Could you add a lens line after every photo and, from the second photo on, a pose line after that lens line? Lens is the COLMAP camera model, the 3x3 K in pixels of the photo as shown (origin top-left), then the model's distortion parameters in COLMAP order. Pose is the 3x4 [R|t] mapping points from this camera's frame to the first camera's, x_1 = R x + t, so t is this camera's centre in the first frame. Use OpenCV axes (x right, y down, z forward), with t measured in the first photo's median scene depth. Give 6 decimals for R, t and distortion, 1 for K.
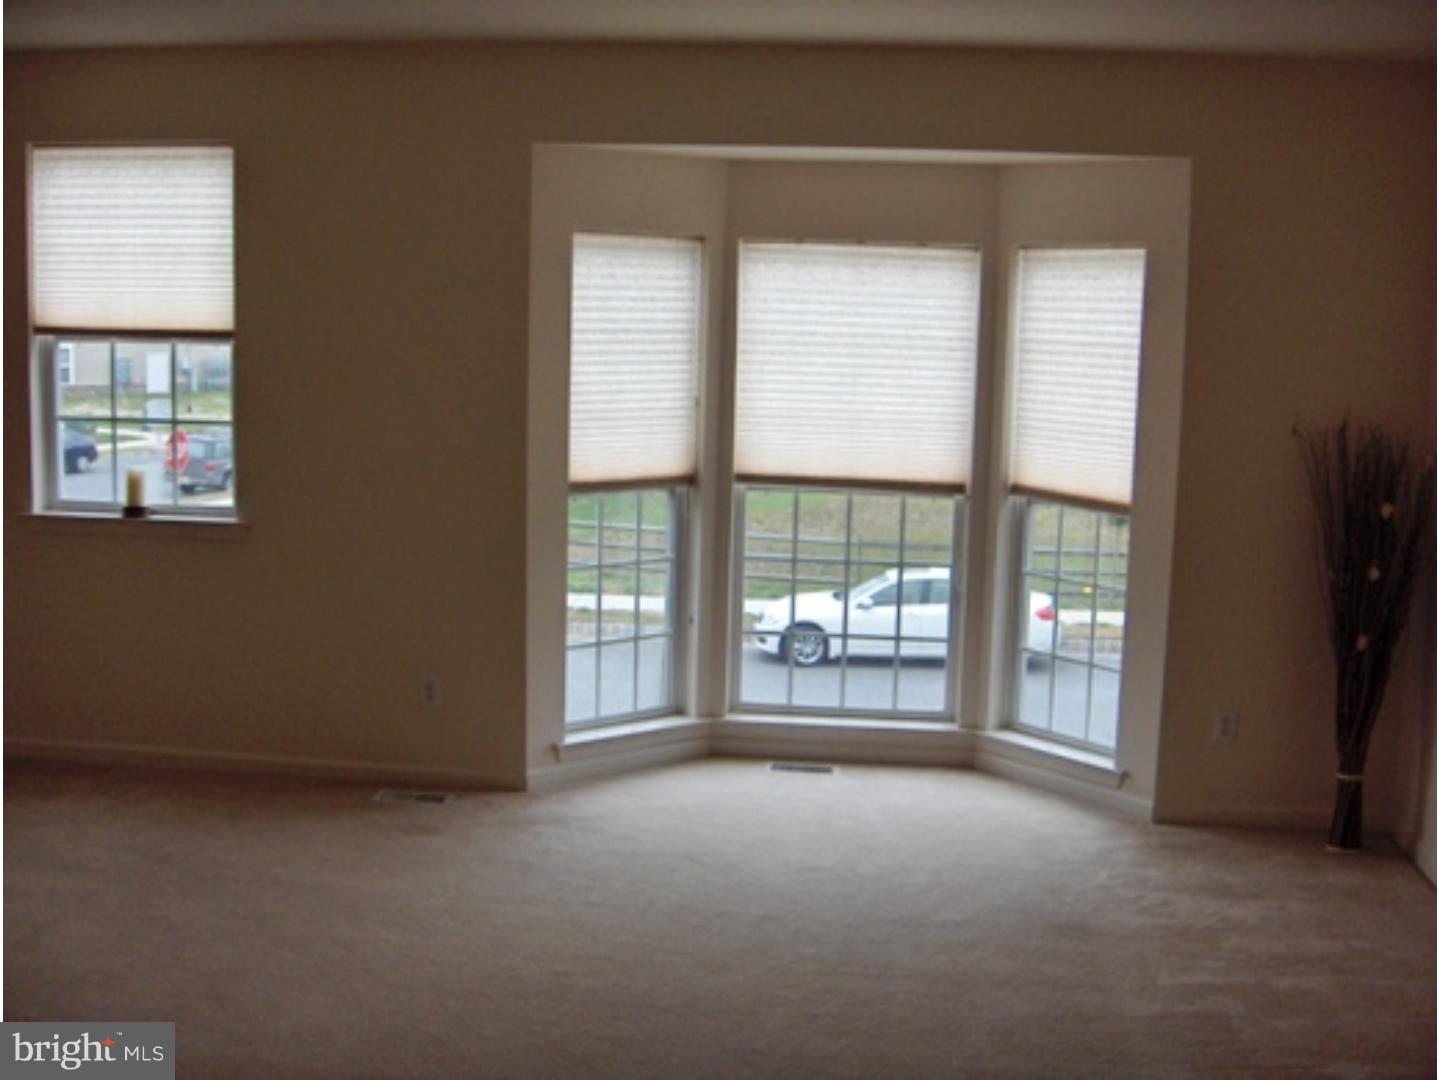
lens RADIAL K [[1637.7, 0, 720.0], [0, 1637.7, 540.0], [0, 0, 1]] dist [-0.155829, -0.007603]
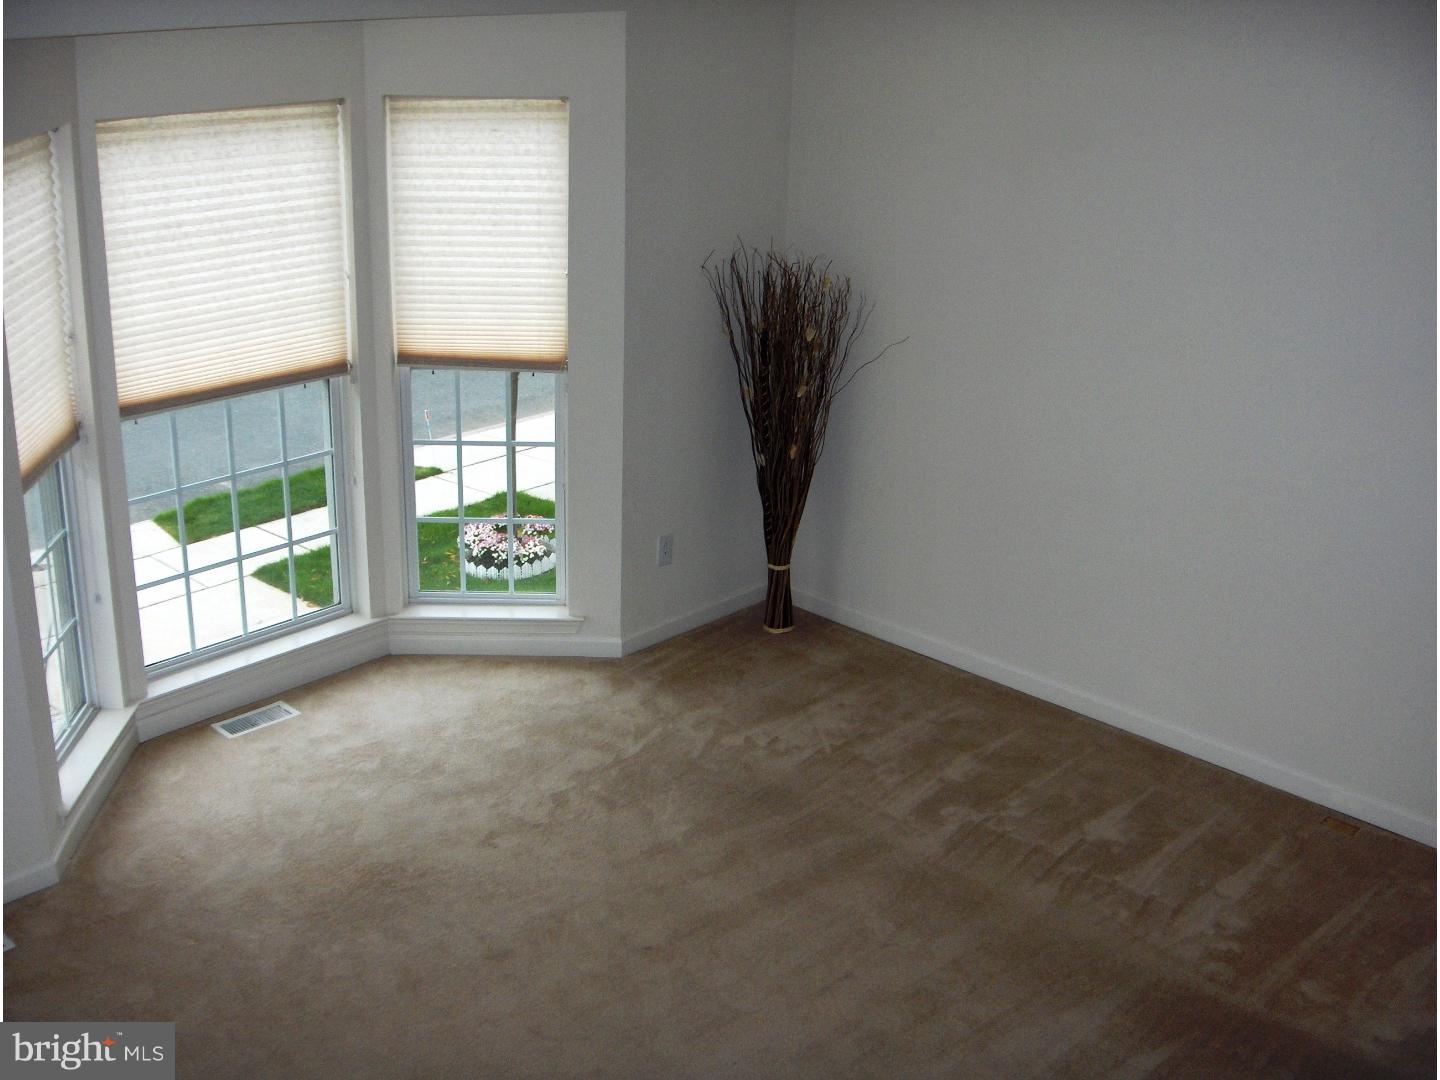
lens RADIAL K [[1637.7, 0, 720.0], [0, 1637.7, 540.0], [0, 0, 1]] dist [-0.155829, -0.007603]
pose [[0.609753, -0.285609, 0.739344, -0.419222], [0.105008, 0.953705, 0.281814, -0.174130], [-0.785605, -0.094200, 0.611516, 0.284371]]
